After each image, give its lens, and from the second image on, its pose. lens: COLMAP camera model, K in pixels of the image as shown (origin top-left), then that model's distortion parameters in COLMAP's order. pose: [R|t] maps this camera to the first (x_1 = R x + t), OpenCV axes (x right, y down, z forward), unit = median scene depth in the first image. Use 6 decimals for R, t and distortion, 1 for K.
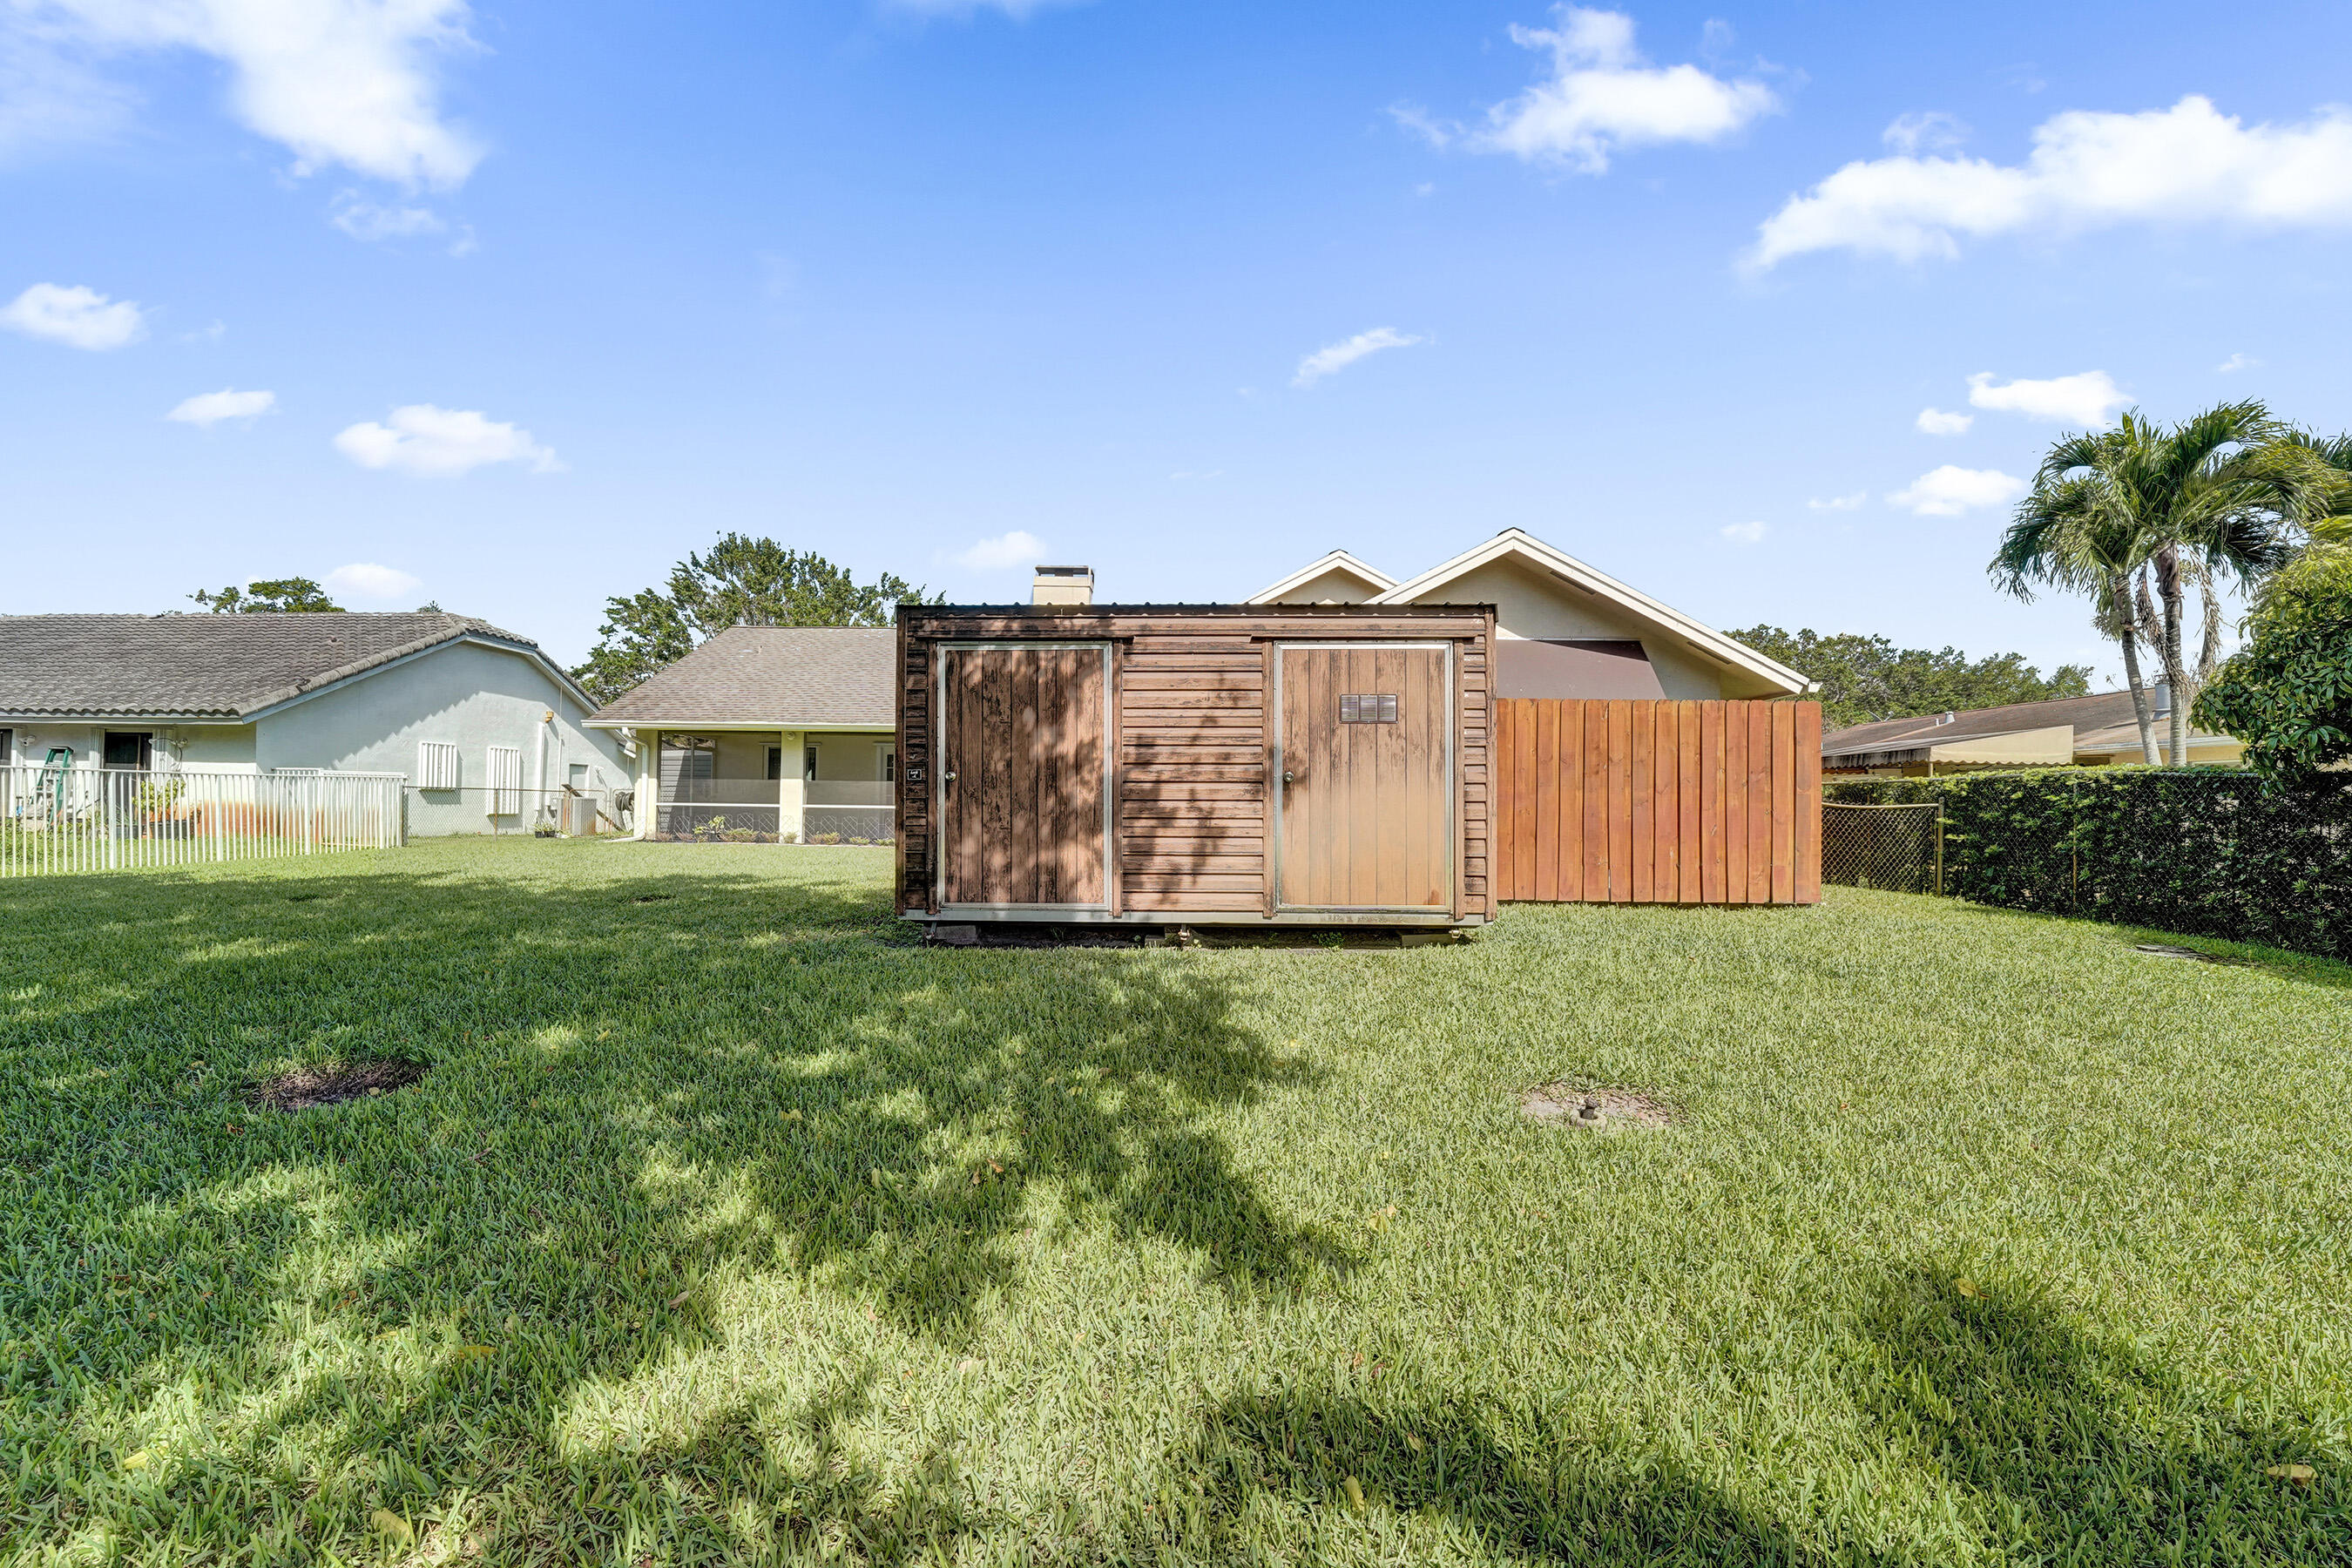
lens RADIAL K [[973.1, 0, 1182.3], [0, 973.1, 792.5], [0, 0, 1]] dist [-0.026537, 0.000416]
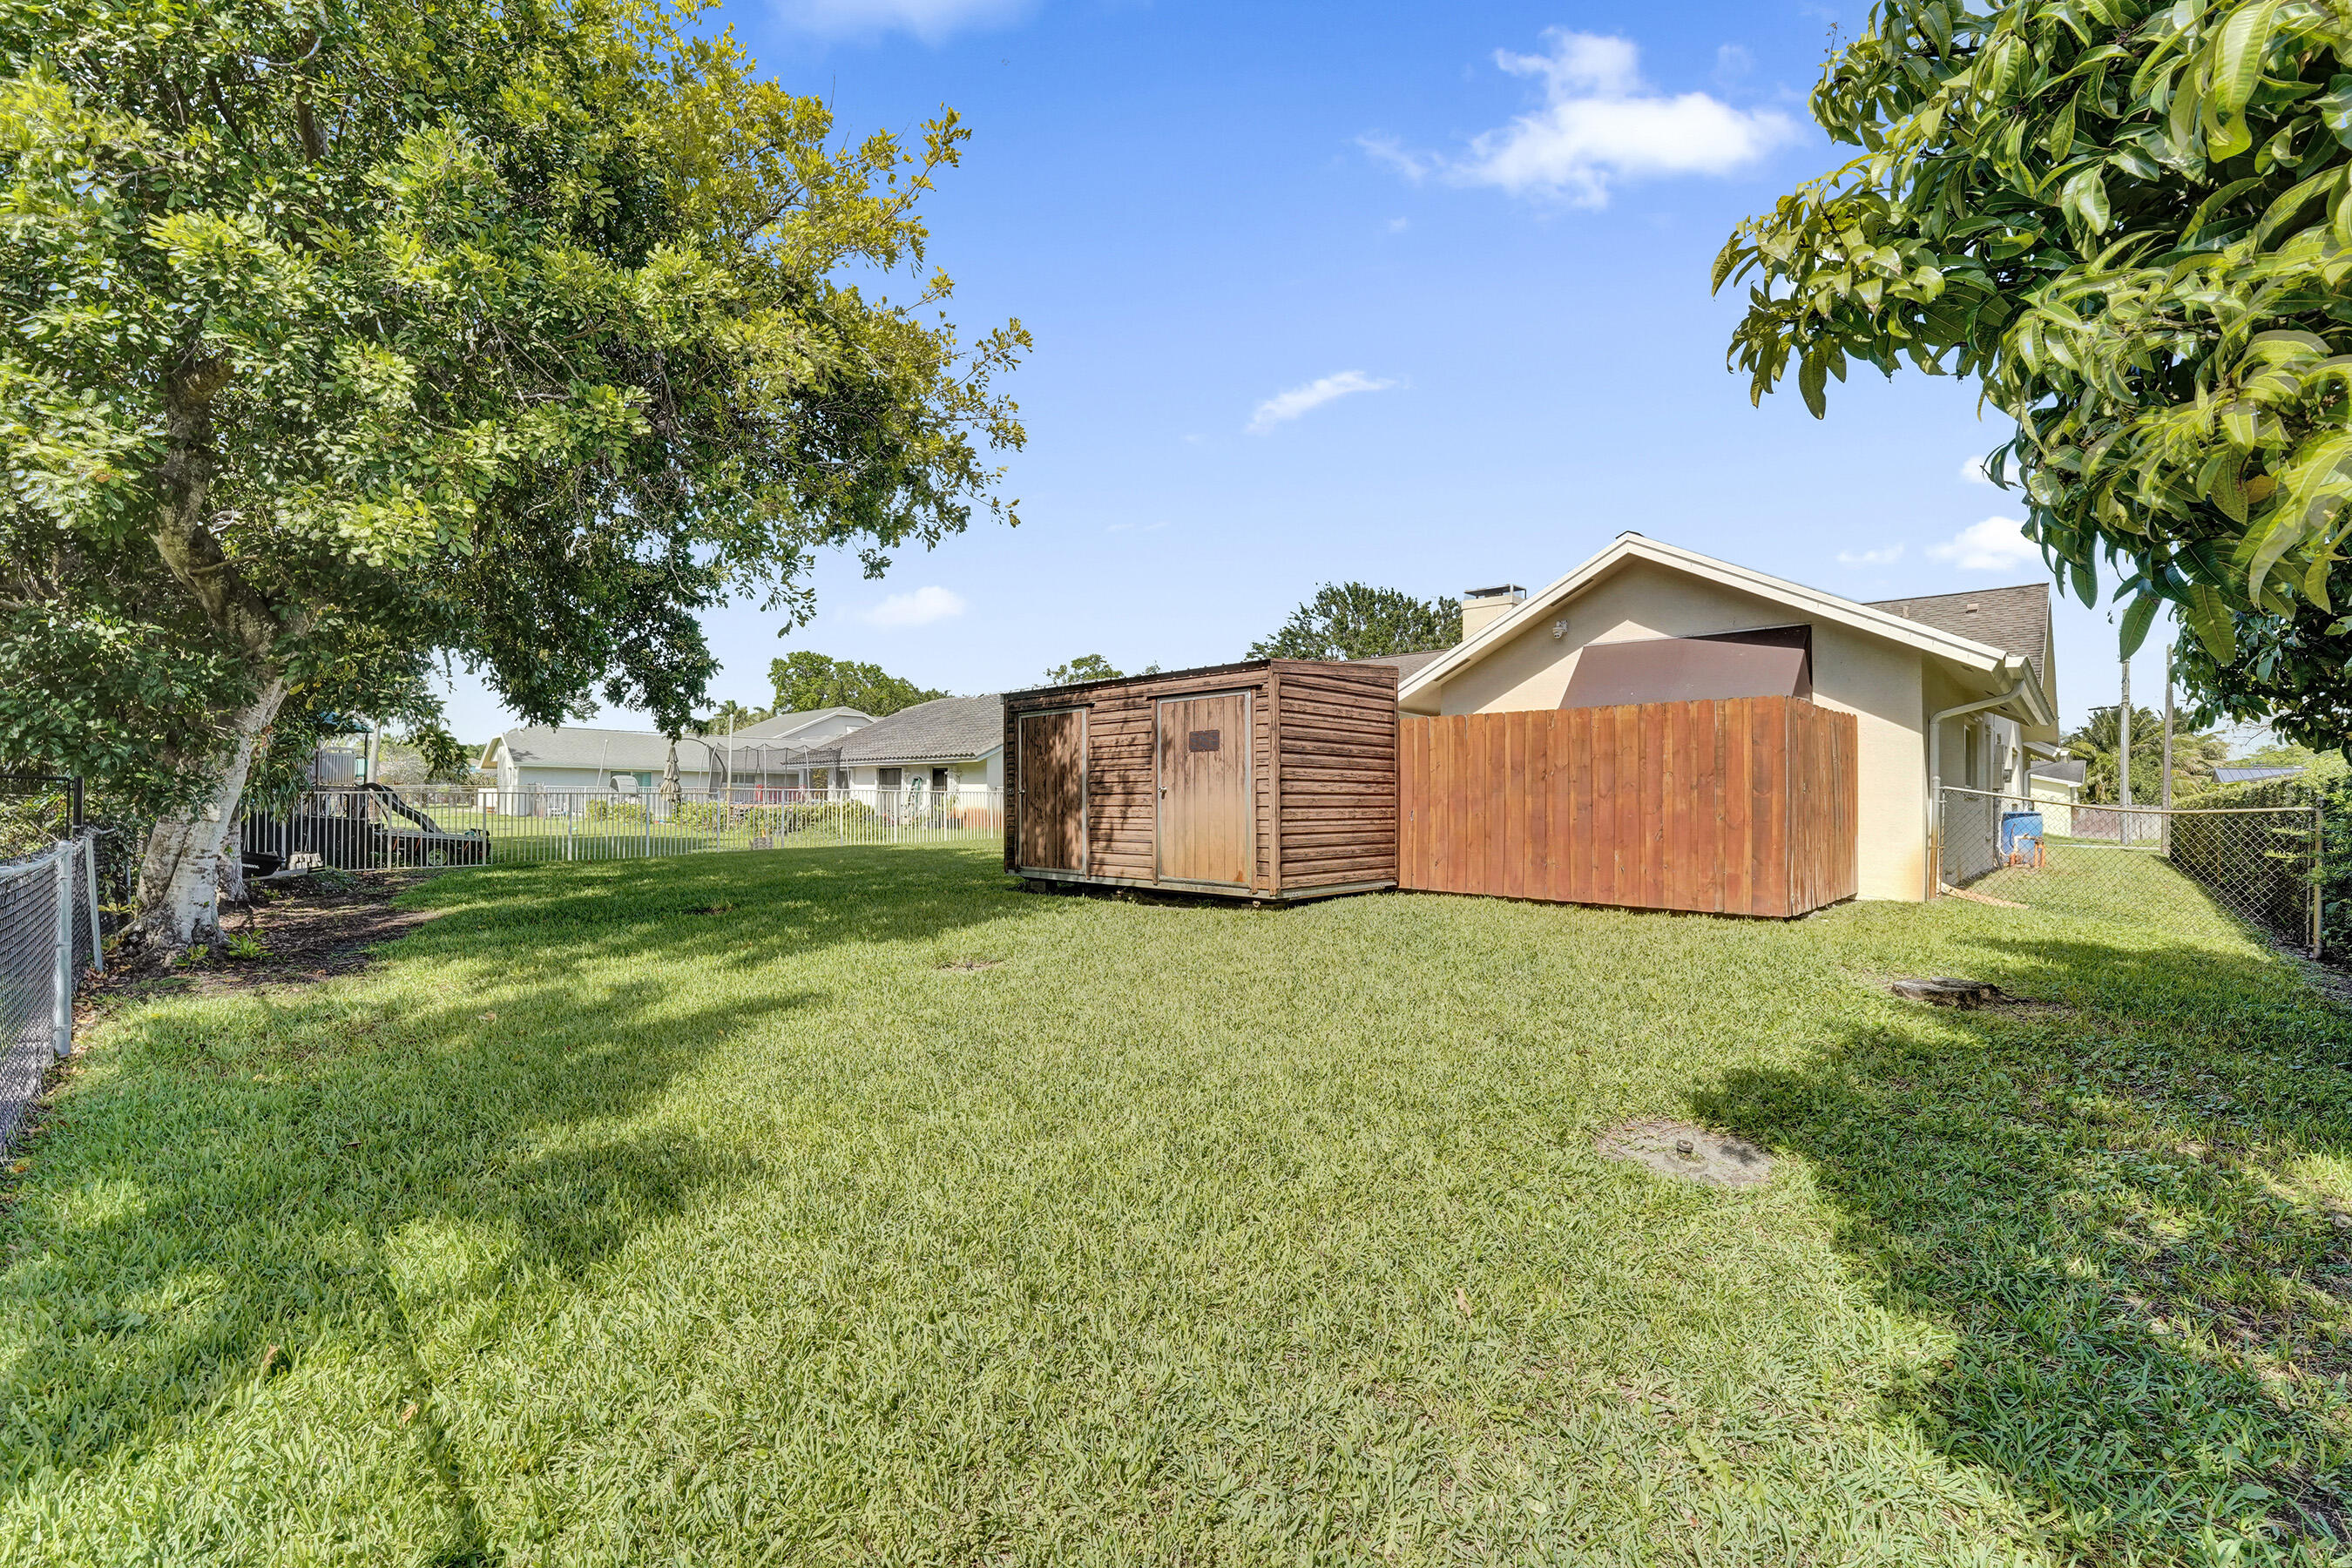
lens RADIAL K [[966.7, 0, 1176.0], [0, 966.7, 784.0], [0, 0, 1]] dist [-0.017873, 0.000065]
pose [[0.740727, -0.017740, -0.671571, 0.670000], [0.008445, 0.999818, -0.017097, 0.000043], [0.671753, 0.006993, 0.740743, -0.045735]]
